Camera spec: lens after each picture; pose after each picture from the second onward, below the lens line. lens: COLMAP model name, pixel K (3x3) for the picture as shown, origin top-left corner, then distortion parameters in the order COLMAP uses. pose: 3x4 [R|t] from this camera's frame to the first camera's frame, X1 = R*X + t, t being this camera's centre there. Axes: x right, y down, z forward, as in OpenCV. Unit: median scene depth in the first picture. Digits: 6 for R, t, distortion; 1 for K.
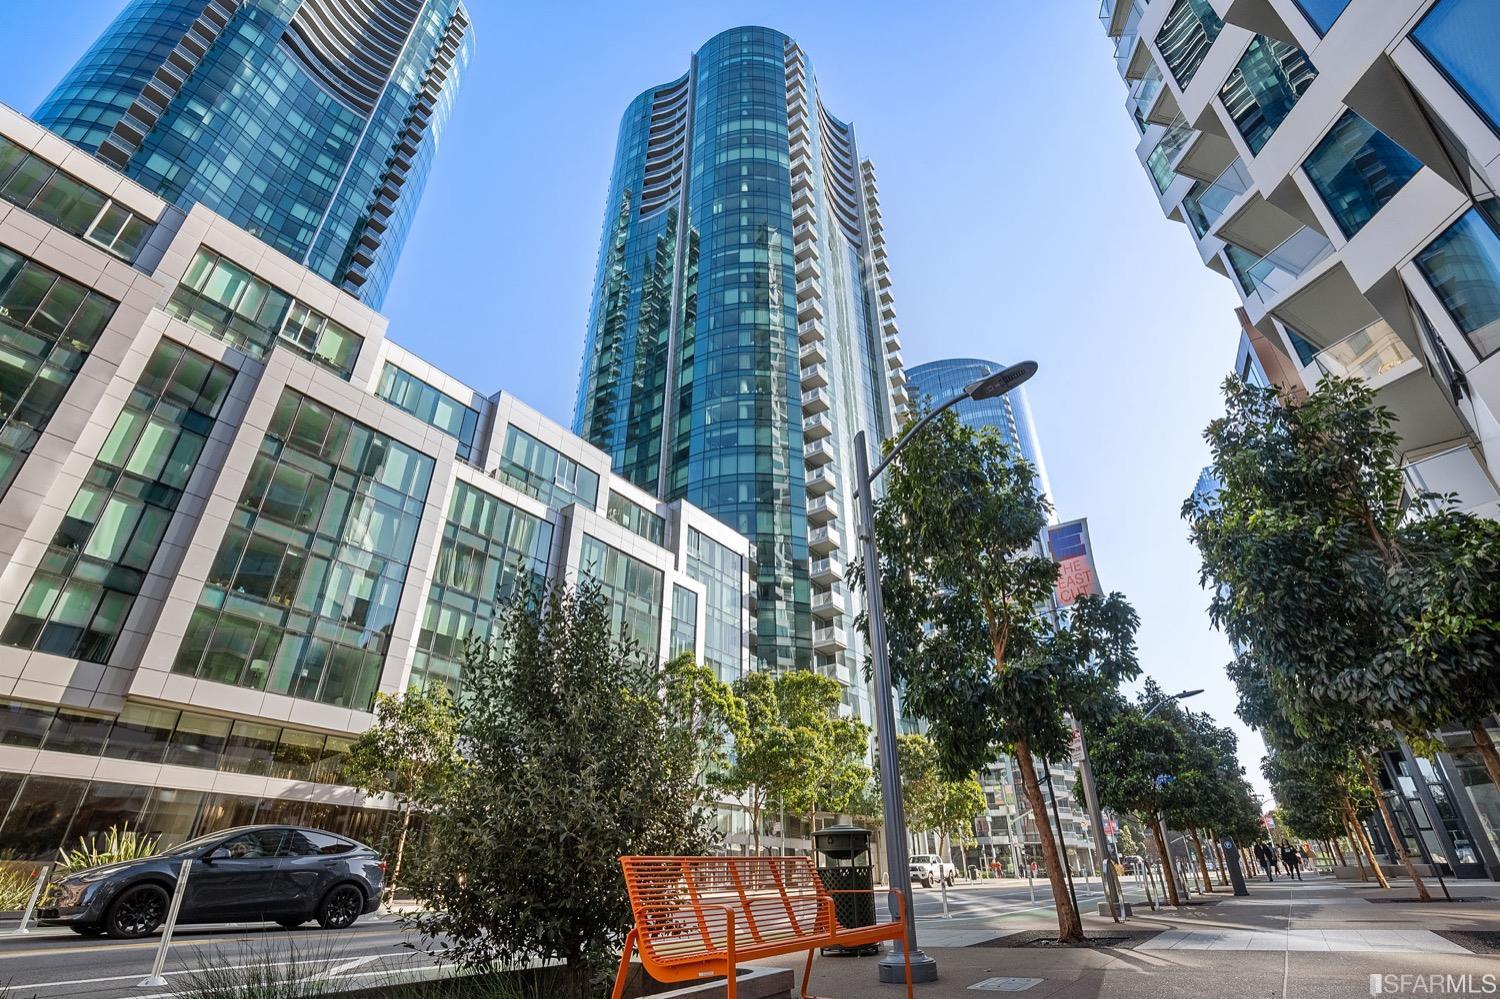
lens RADIAL K [[680.9, 0, 761.1], [0, 680.9, 506.8], [0, 0, 1]] dist [-0.038744, 0.007725]
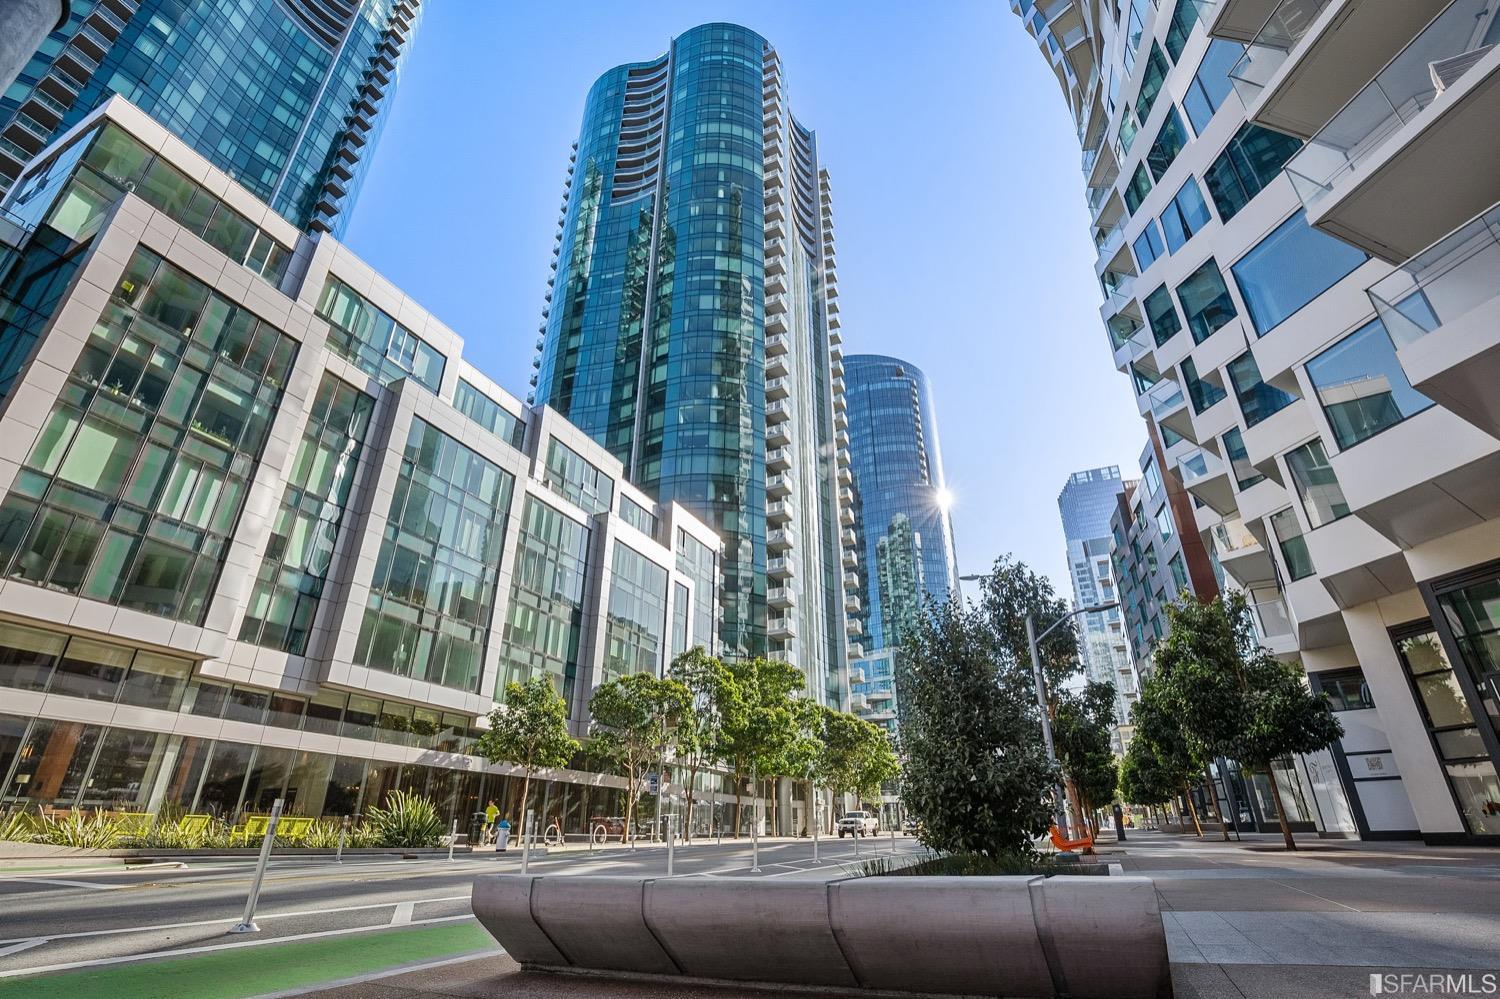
lens RADIAL K [[680.9, 0, 761.1], [0, 680.9, 506.8], [0, 0, 1]] dist [-0.038744, 0.007725]
pose [[0.982872, 0.084746, 0.163651, -0.112389], [-0.093864, 0.994388, 0.048799, -0.050893], [-0.158597, -0.063324, 0.985311, -0.097004]]
